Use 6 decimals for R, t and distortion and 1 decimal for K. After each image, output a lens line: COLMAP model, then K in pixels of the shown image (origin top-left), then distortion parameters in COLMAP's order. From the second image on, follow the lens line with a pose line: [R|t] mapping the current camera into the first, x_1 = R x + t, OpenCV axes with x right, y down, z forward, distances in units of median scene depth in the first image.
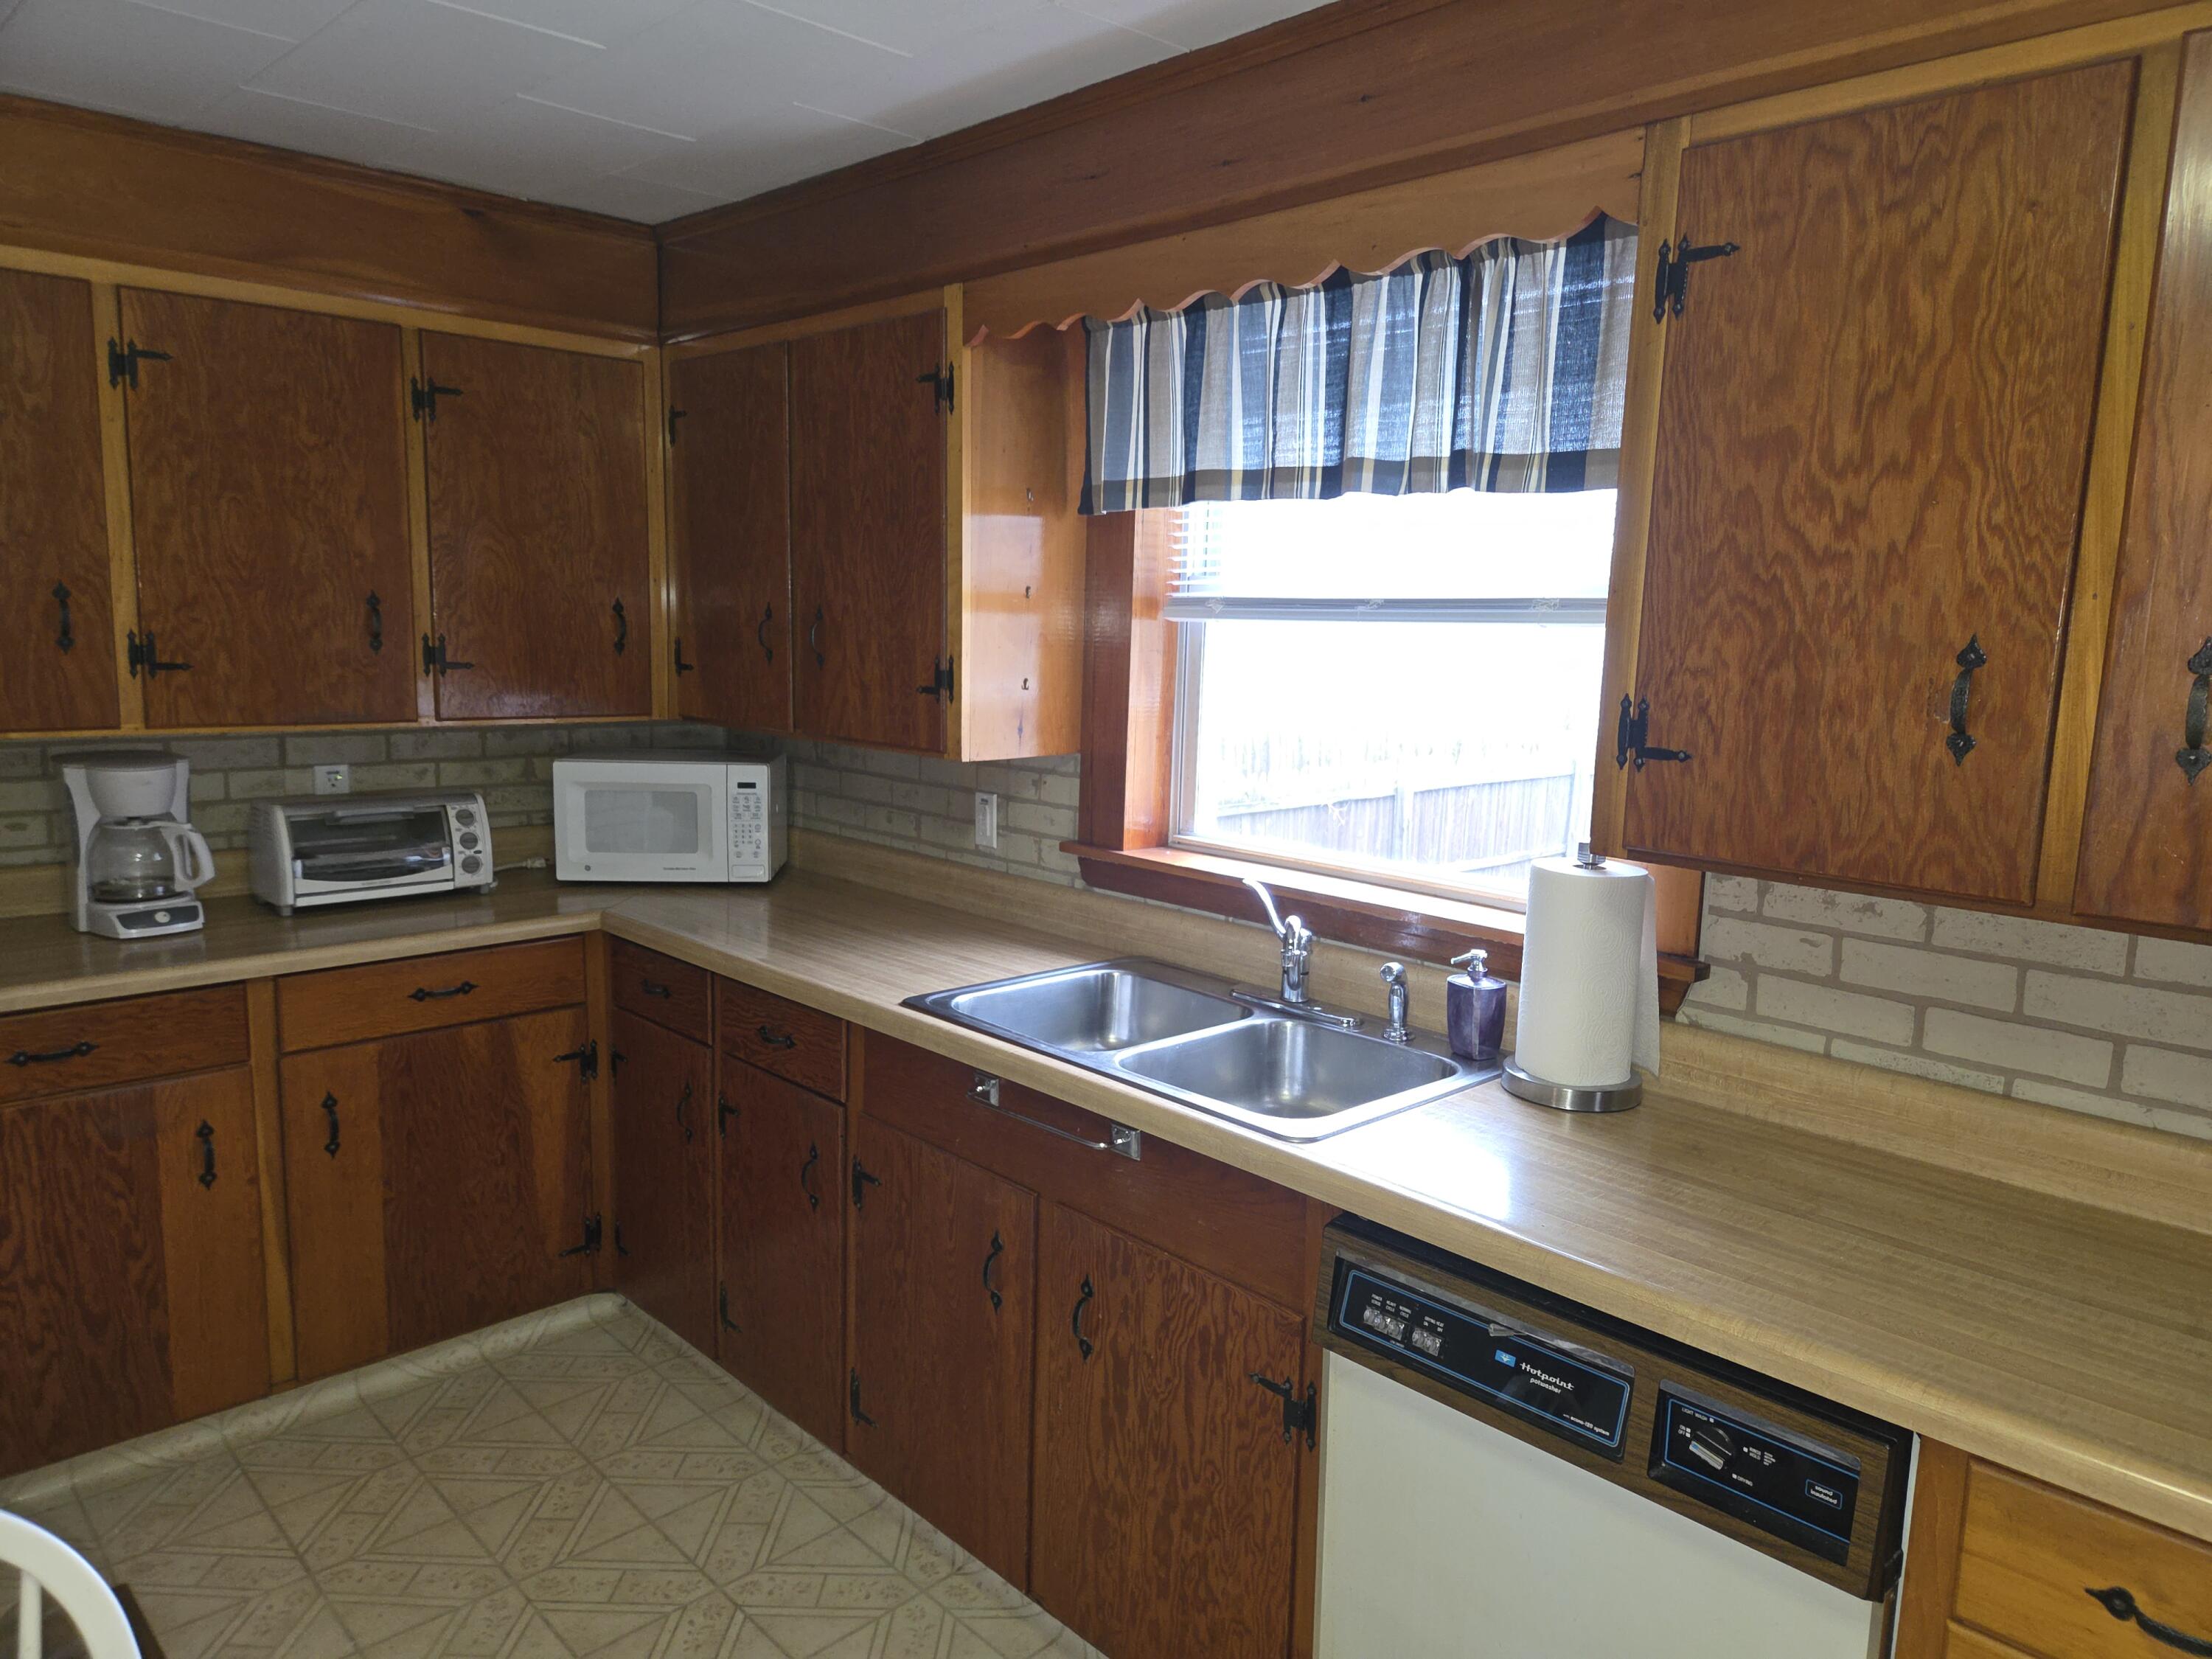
lens RADIAL K [[1464.2, 0, 1127.5], [0, 1464.2, 835.1], [0, 0, 1]] dist [0.070101, -0.063989]
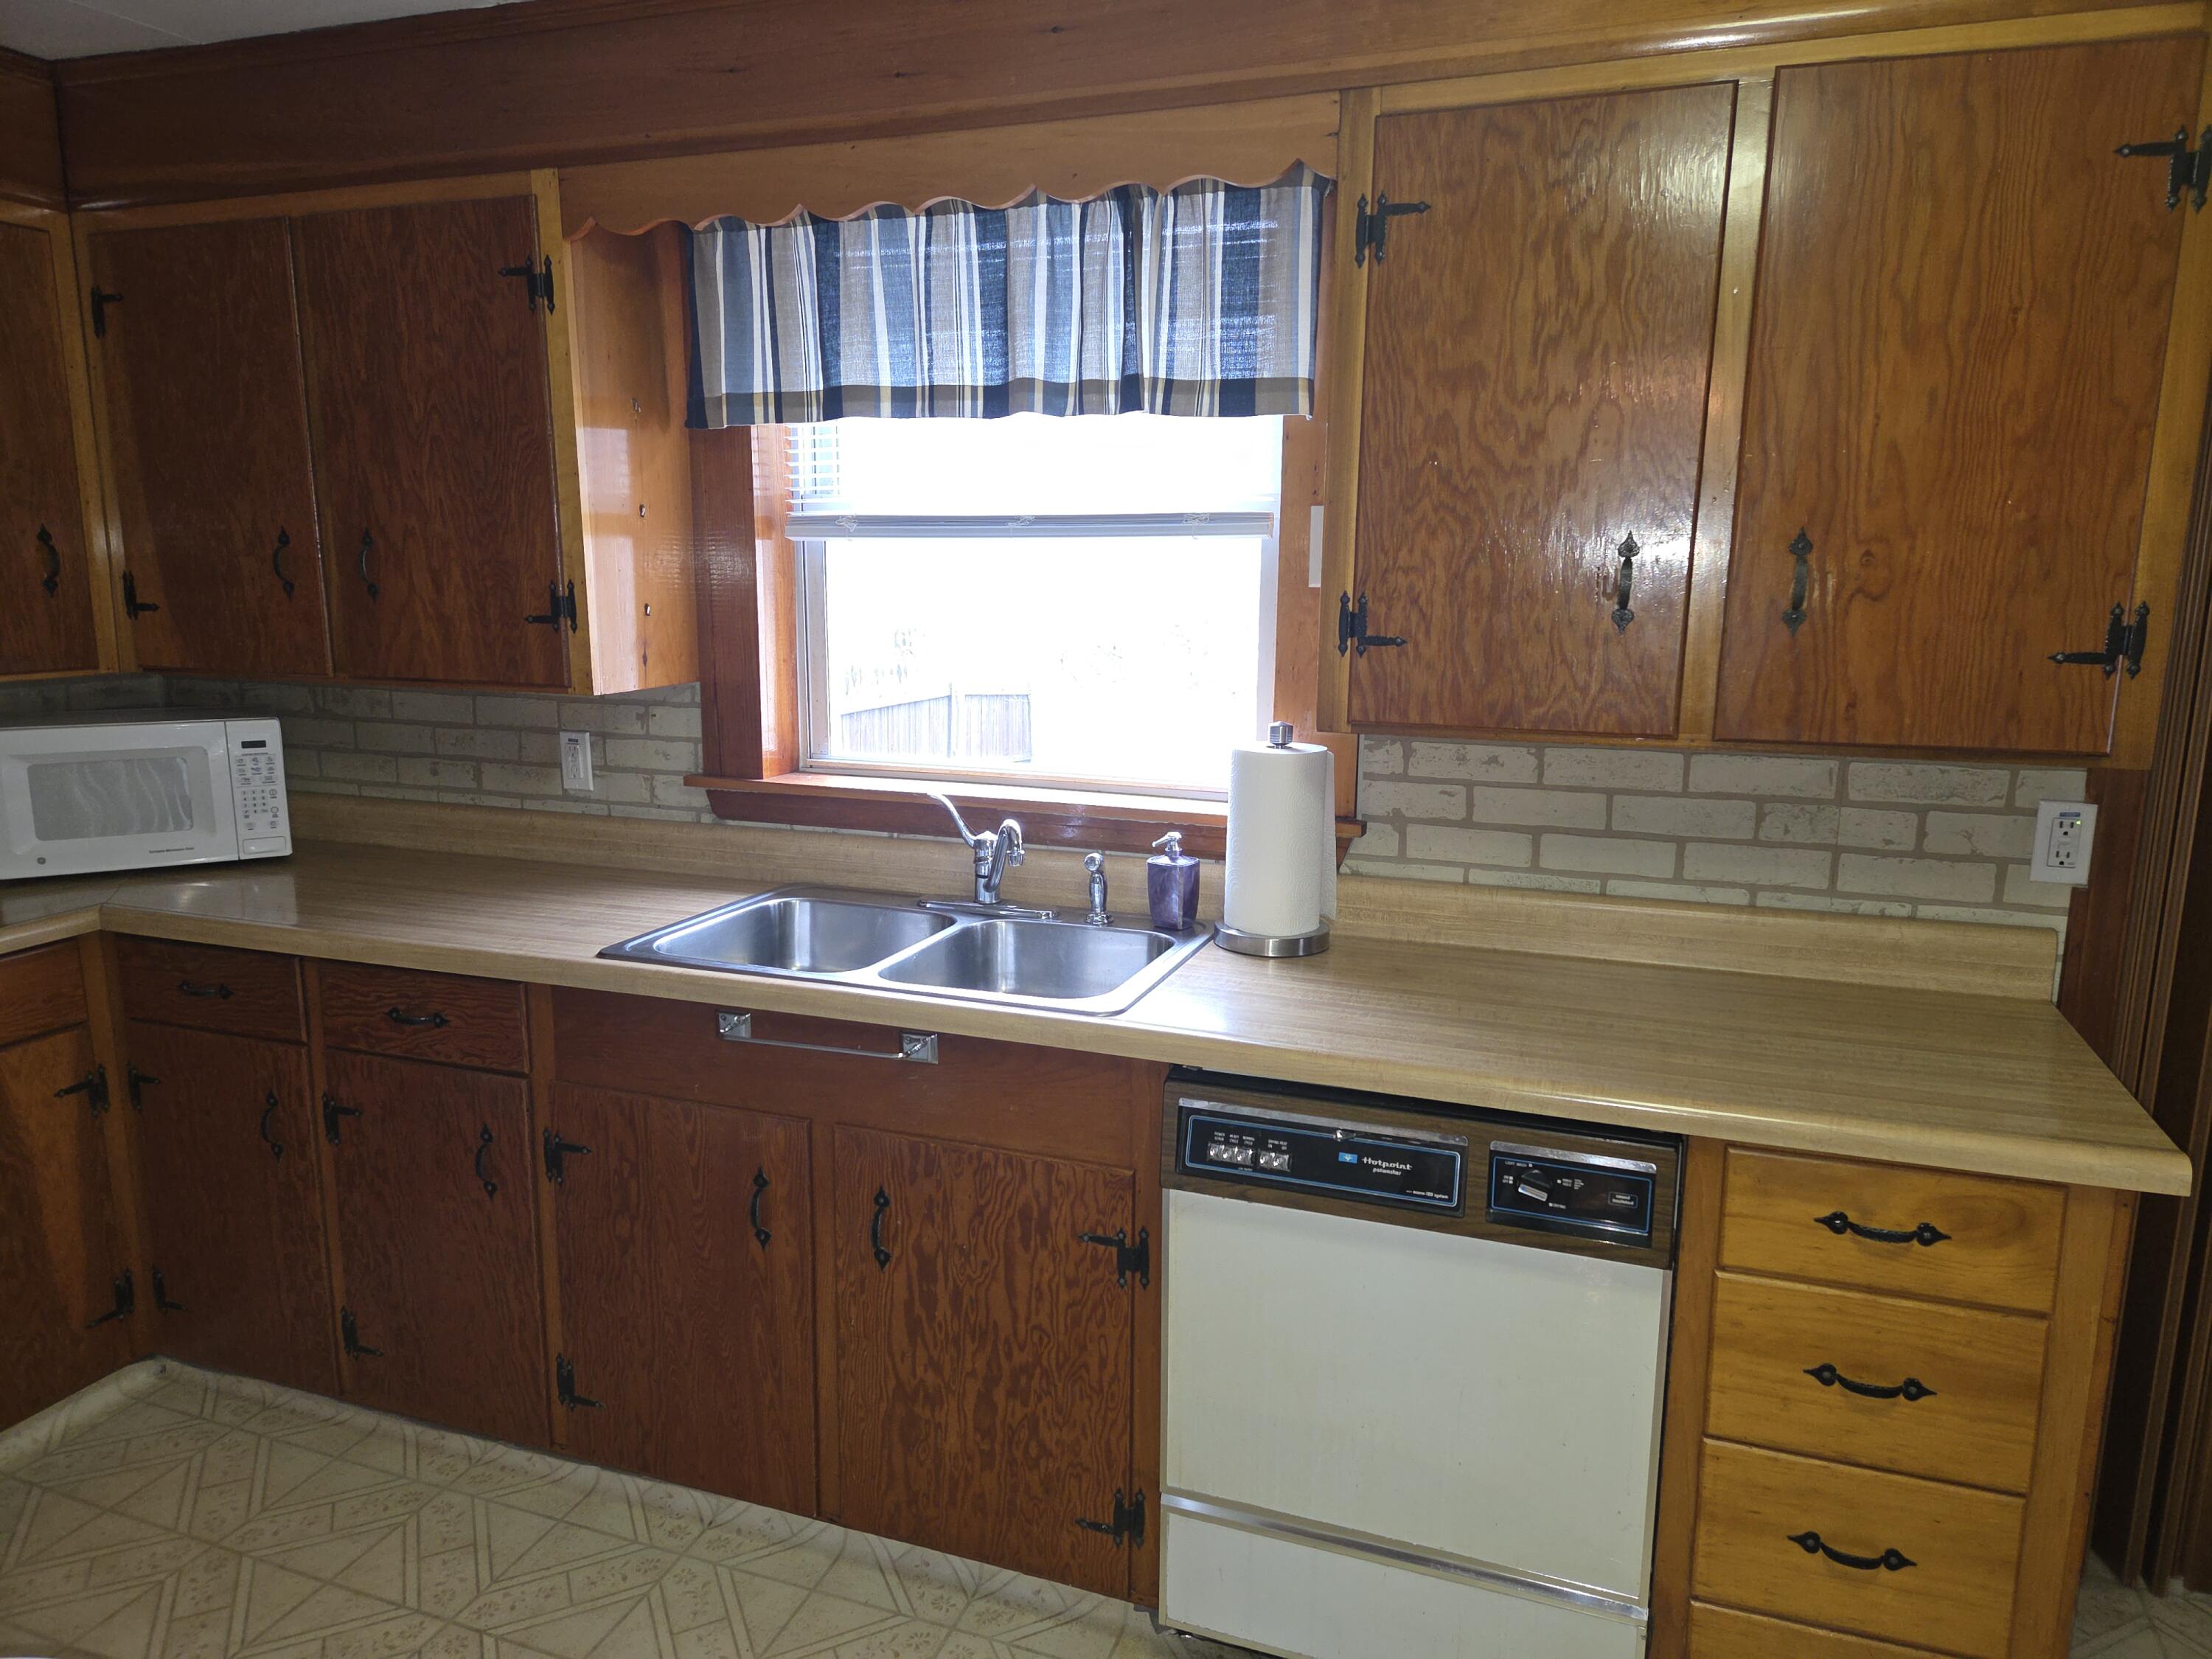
lens RADIAL K [[1457.2, 0, 1106.0], [0, 1457.2, 829.5], [0, 0, 1]] dist [0.085714, -0.085962]
pose [[0.902238, -0.099151, 0.419684, -0.293686], [0.081462, 0.994874, 0.059914, 0.006295], [-0.423474, -0.019868, 0.905691, 0.023958]]
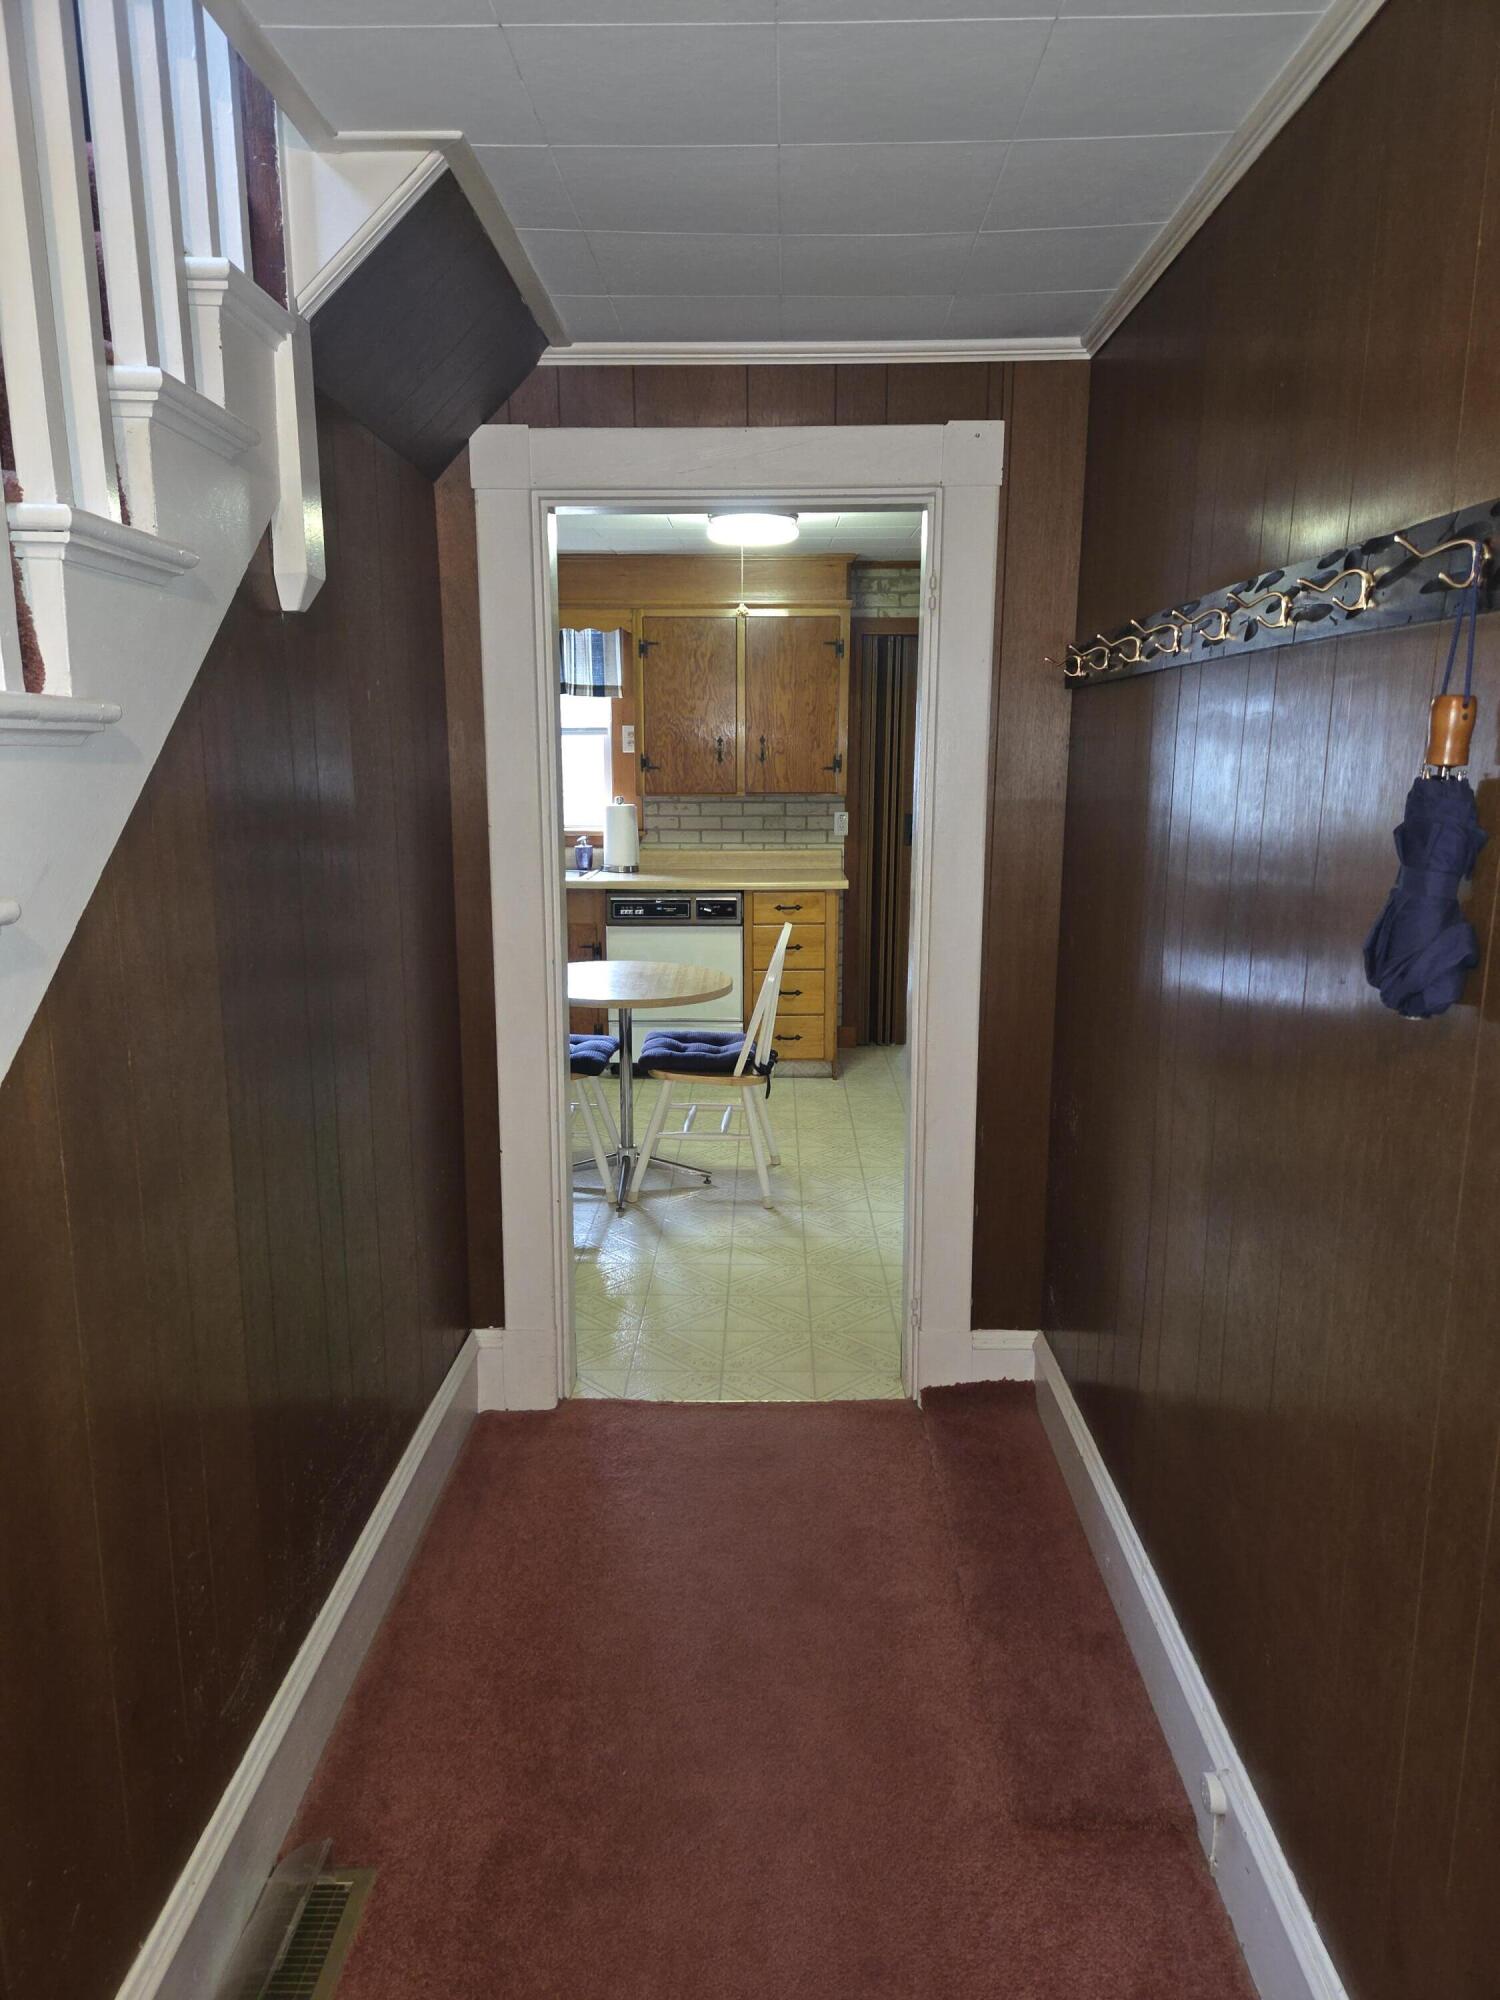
lens RADIAL K [[1317.6, 0, 750.0], [0, 1317.6, 1000.0], [0, 0, 1]] dist [0.085714, -0.085962]
pose [[0.704237, -0.163847, 0.690800, -1.729258], [0.125311, 0.986416, 0.106214, 0.185920], [-0.698819, 0.011765, 0.715202, -1.477003]]
